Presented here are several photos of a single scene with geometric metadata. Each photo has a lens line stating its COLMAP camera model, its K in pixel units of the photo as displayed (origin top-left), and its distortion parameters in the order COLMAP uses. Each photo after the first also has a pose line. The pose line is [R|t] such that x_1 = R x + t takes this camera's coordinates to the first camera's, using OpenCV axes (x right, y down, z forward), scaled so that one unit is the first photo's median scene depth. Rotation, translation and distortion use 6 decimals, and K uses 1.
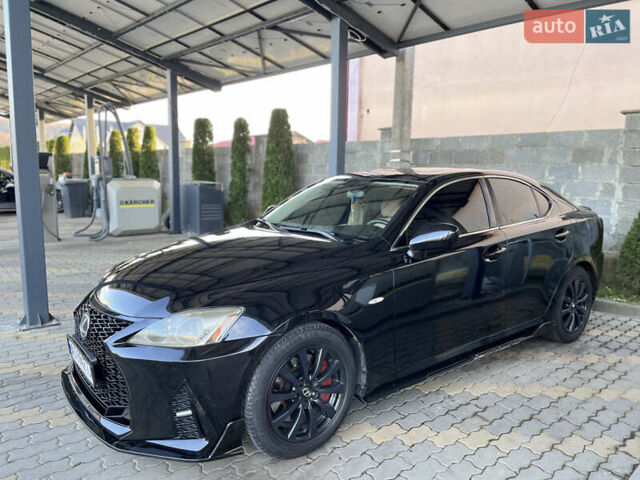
lens RADIAL K [[483.2, 0, 322.1], [0, 483.2, 241.2], [0, 0, 1]] dist [0.057654, -0.074724]
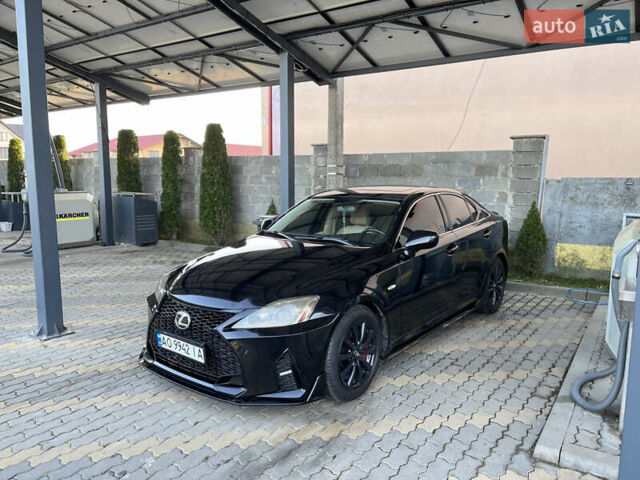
lens RADIAL K [[483.2, 0, 320.2], [0, 483.2, 241.2], [0, 0, 1]] dist [0.057654, -0.074724]
pose [[0.973324, -0.041894, 0.225578, -0.221208], [0.042843, 0.999082, 0.000690, -0.011622], [-0.225400, 0.008993, 0.974225, -0.180541]]
